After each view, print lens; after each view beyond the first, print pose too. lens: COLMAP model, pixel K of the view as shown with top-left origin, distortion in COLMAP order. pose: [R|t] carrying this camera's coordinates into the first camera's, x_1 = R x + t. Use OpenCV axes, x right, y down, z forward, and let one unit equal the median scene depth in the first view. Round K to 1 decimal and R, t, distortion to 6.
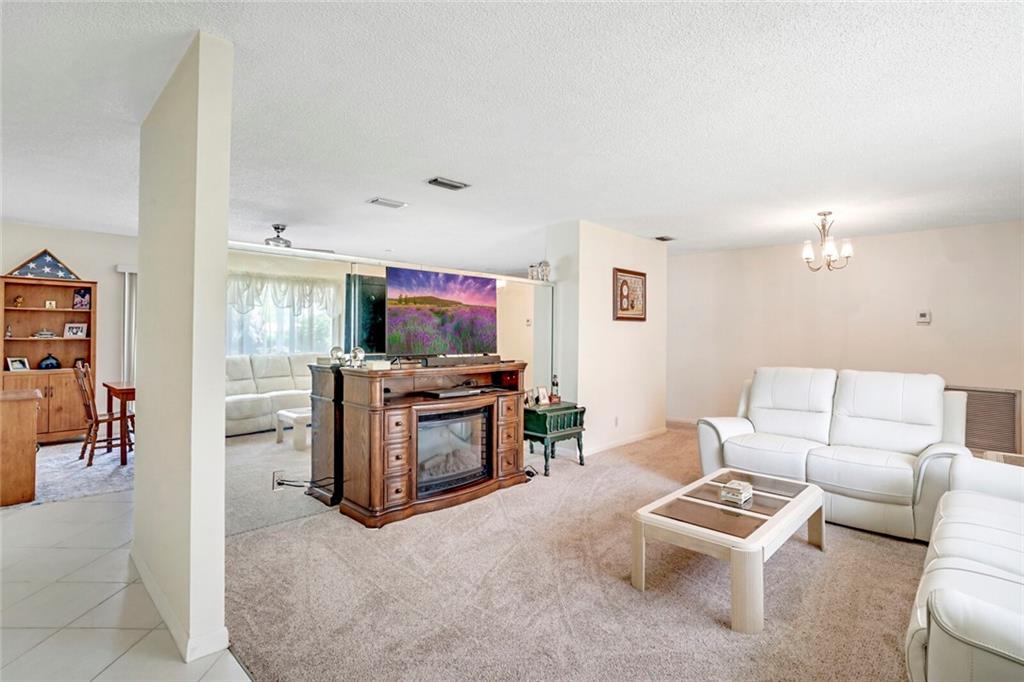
lens RADIAL K [[501.0, 0, 525.0], [0, 501.0, 325.1], [0, 0, 1]] dist [-0.025109, 0.005645]
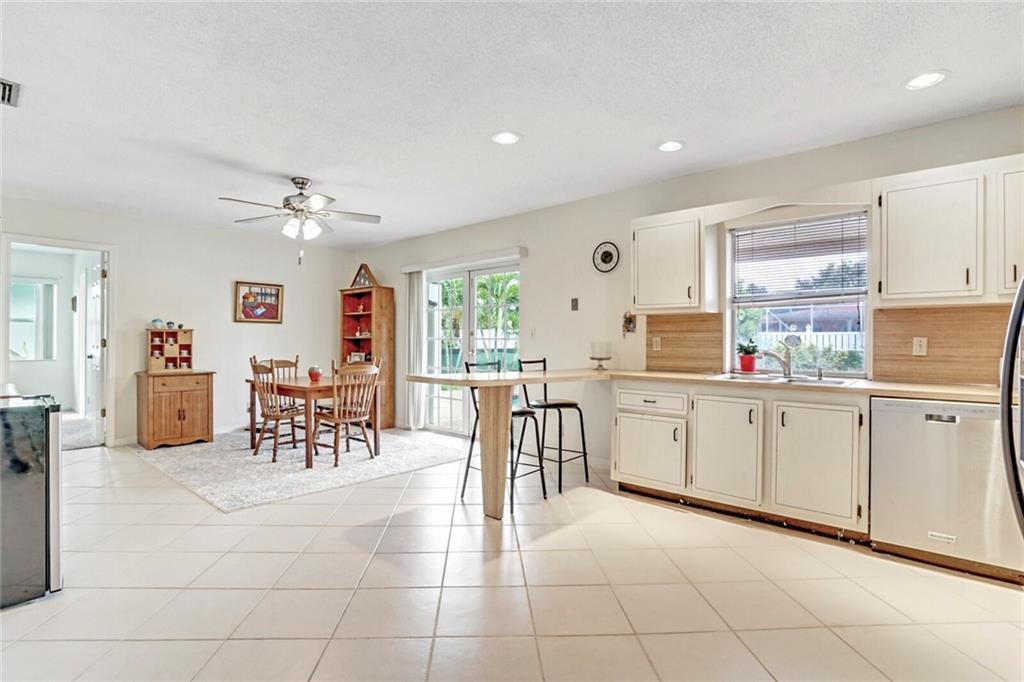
lens RADIAL K [[520.8, 0, 498.7], [0, 520.8, 332.1], [0, 0, 1]] dist [-0.010291, 0.002104]
pose [[0.001068, -0.016566, -0.999862, 0.198299], [0.022356, 0.999613, -0.016538, 0.039603], [0.999750, -0.022335, 0.001438, 1.219874]]
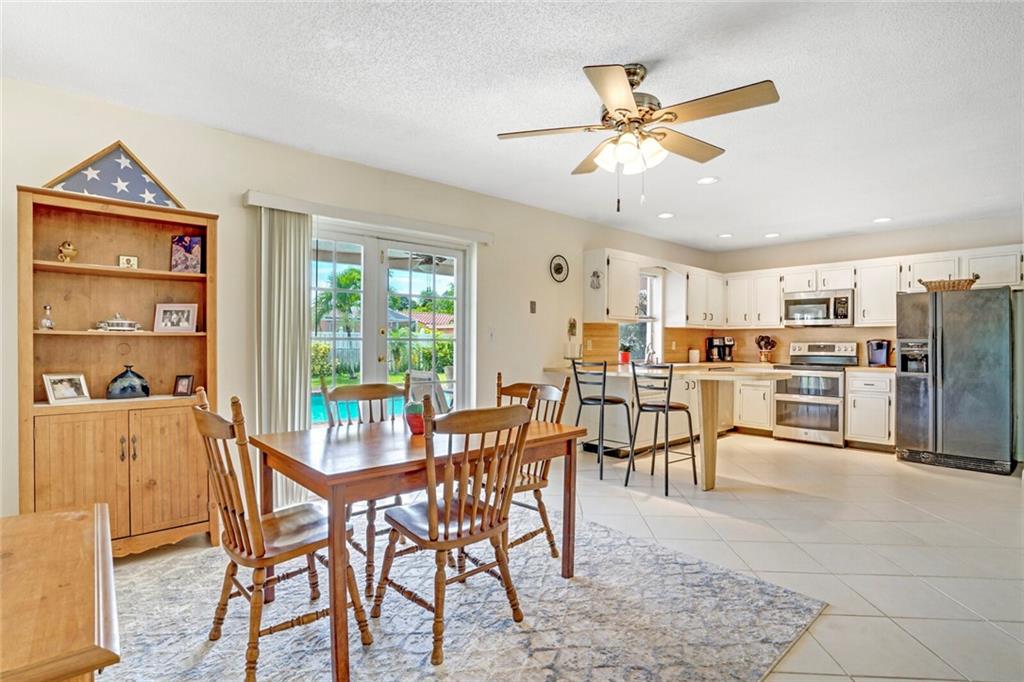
lens RADIAL K [[501.0, 0, 506.5], [0, 501.0, 343.3], [0, 0, 1]] dist [-0.025109, 0.005645]
pose [[0.995246, 0.002873, -0.097348, -0.554307], [-0.000749, 0.999761, 0.021847, 0.026224], [0.097388, -0.021670, 0.995011, 0.558169]]
